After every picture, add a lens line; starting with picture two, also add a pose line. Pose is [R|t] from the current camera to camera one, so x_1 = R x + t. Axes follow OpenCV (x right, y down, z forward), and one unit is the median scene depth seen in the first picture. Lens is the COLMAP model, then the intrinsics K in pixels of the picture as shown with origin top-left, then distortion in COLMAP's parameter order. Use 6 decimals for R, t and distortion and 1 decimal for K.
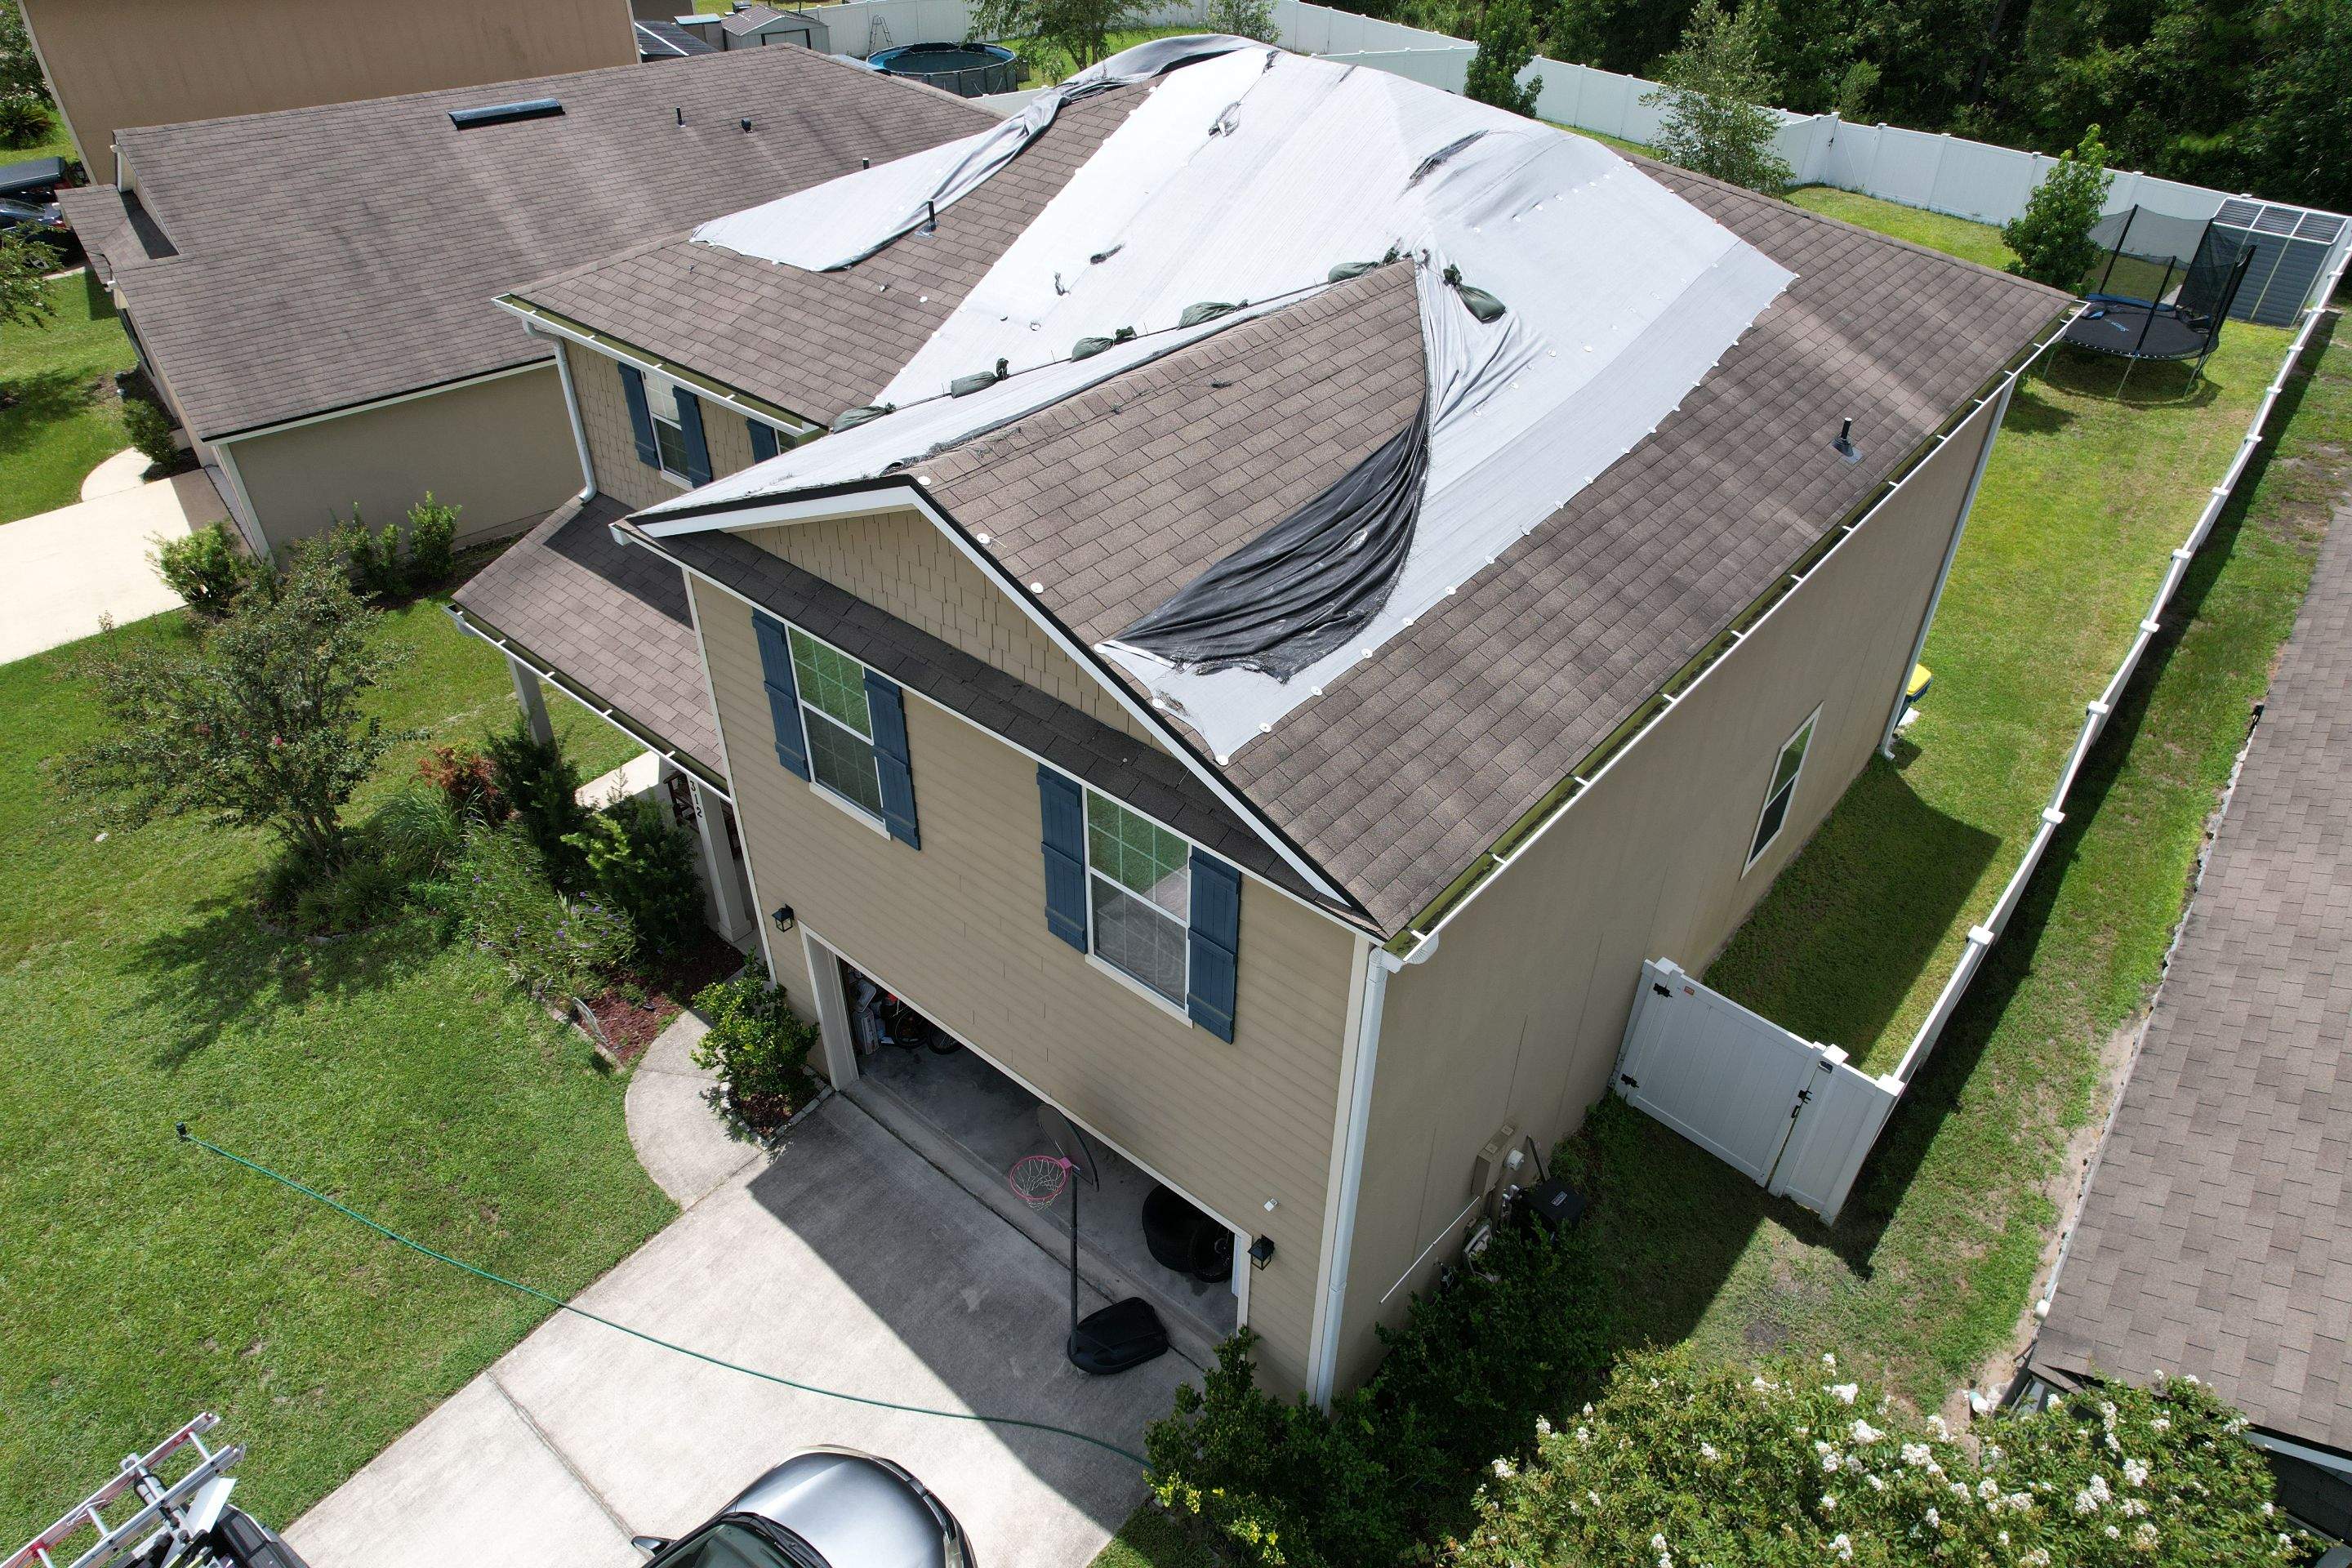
lens RADIAL K [[1523.4, 0, 1183.0], [0, 1523.4, 787.8], [0, 0, 1]] dist [-0.073113, 0.072213]
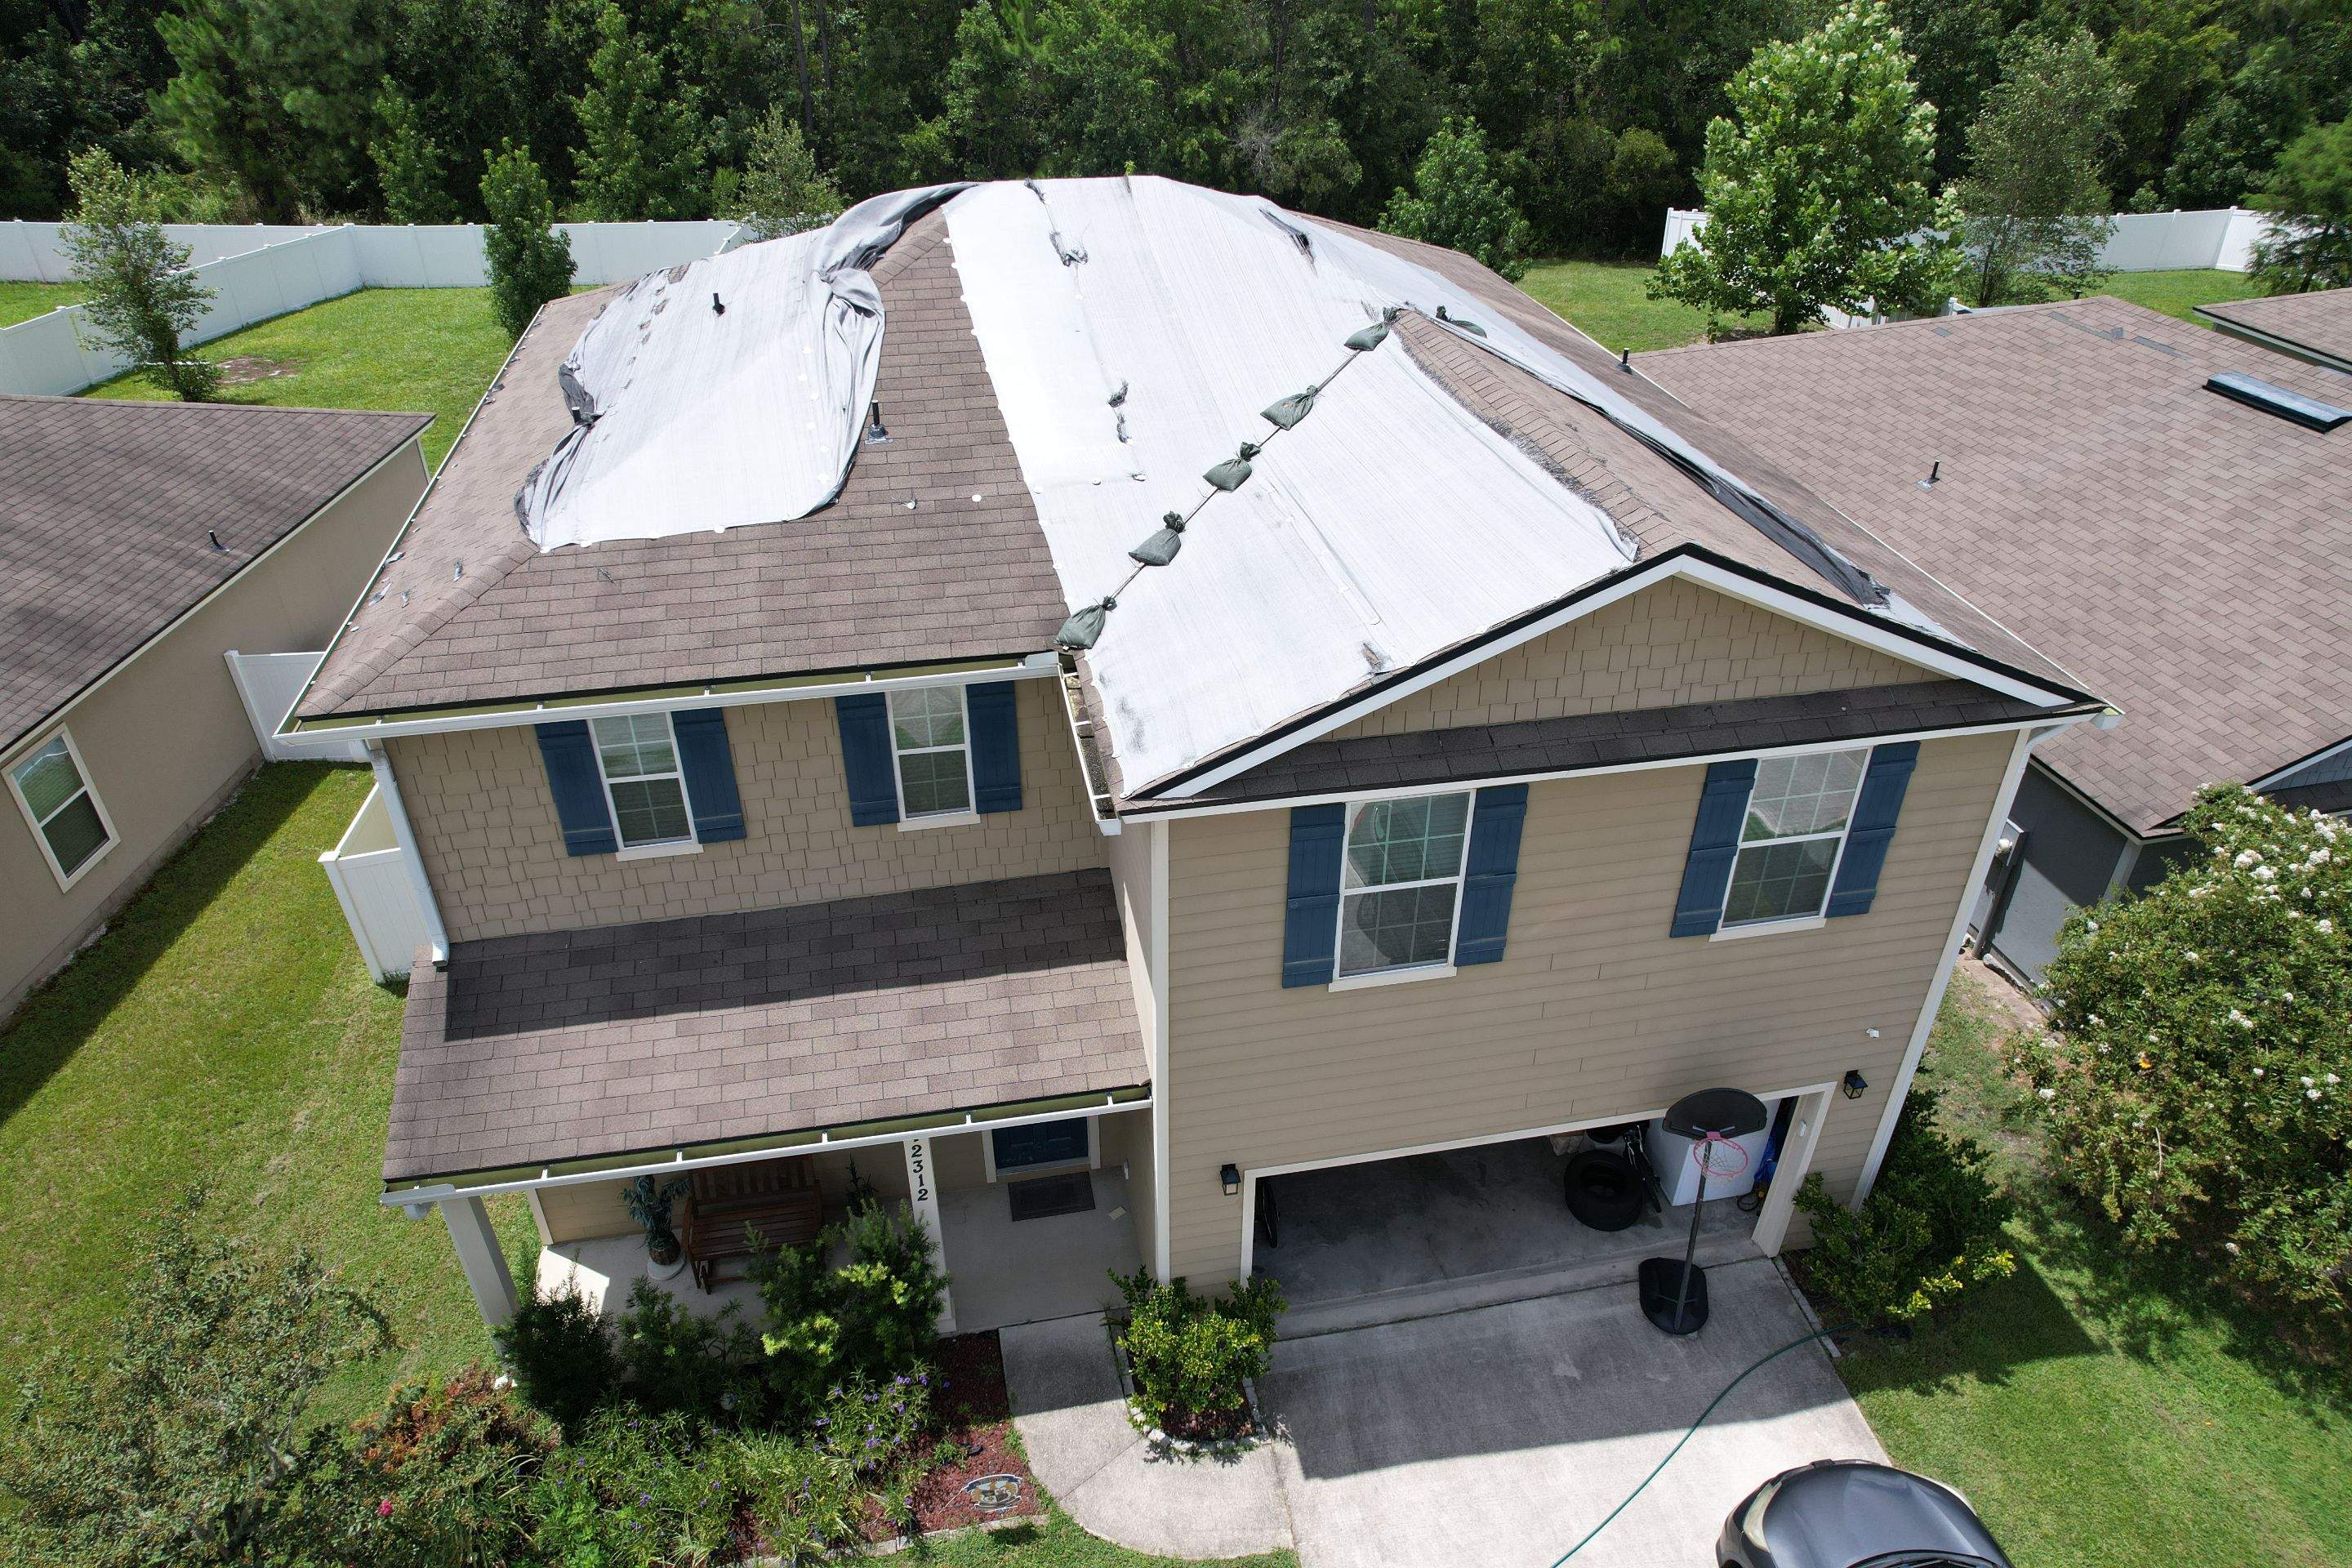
lens RADIAL K [[1523.4, 0, 1183.0], [0, 1523.4, 787.8], [0, 0, 1]] dist [-0.073113, 0.072213]
pose [[0.620361, -0.426667, 0.658109, -0.742417], [0.472599, 0.873001, 0.120495, -0.224467], [-0.625942, 0.236271, 0.743218, 0.308418]]
